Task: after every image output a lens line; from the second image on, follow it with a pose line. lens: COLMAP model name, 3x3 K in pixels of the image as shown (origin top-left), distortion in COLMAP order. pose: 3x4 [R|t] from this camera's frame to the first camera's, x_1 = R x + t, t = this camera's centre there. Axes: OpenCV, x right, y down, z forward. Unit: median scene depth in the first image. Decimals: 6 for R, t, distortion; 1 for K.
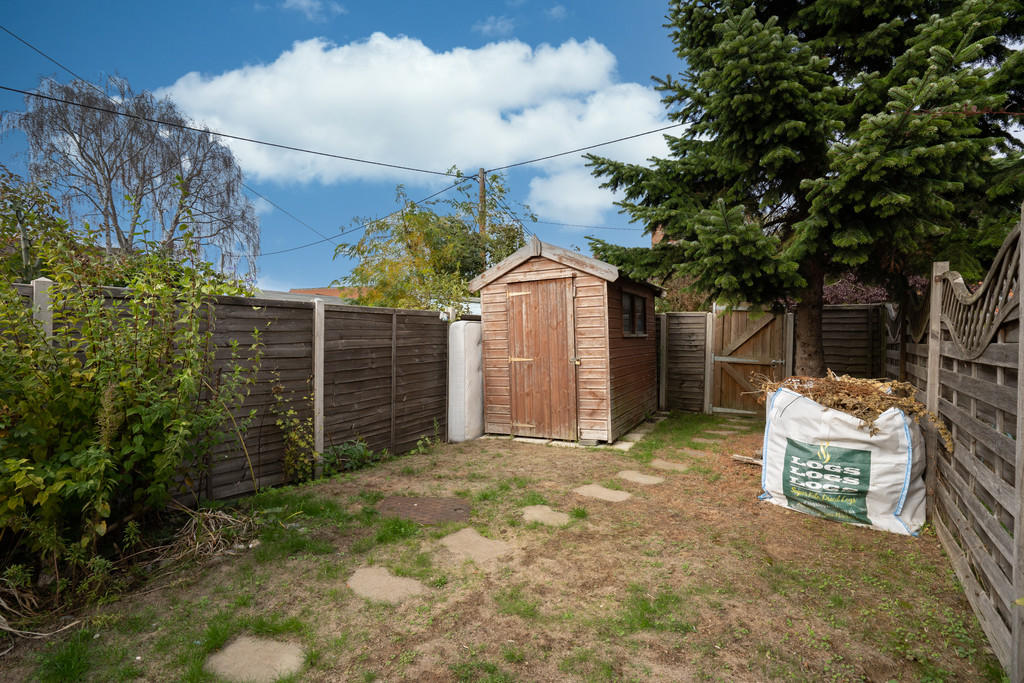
lens RADIAL K [[475.2, 0, 512.0], [0, 475.2, 341.5], [0, 0, 1]] dist [-0.034310, 0.000081]
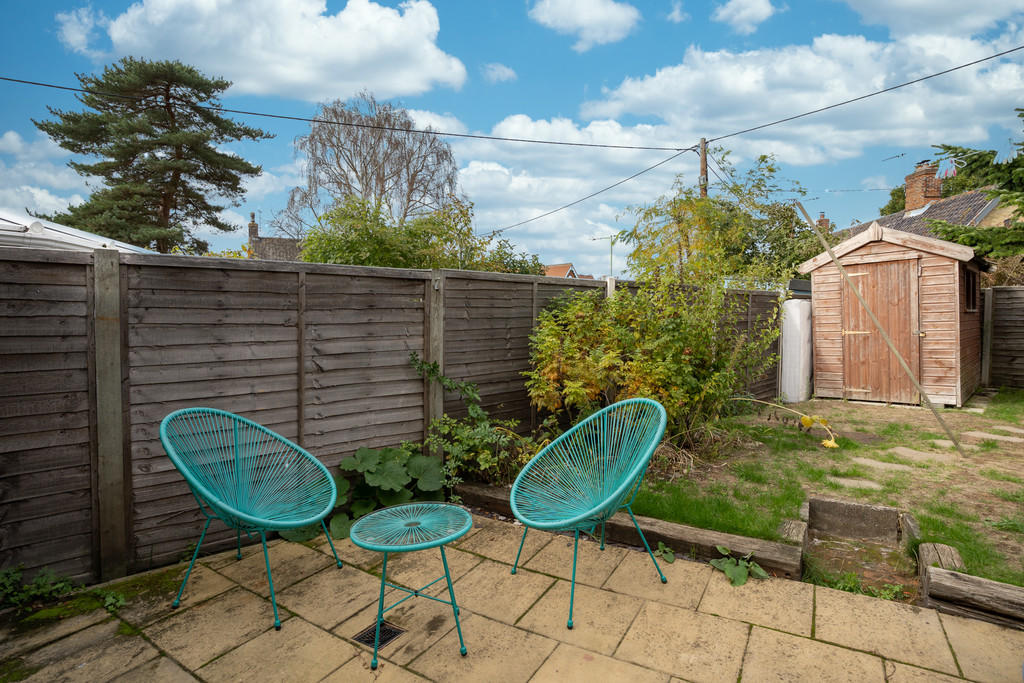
lens RADIAL K [[518.3, 0, 512.0], [0, 518.3, 341.5], [0, 0, 1]] dist [0.001285, 0.001118]
pose [[0.950332, 0.006575, -0.311169, -0.388259], [0.004175, 0.999418, 0.033869, 0.014280], [0.311210, -0.033486, 0.949751, -0.450057]]
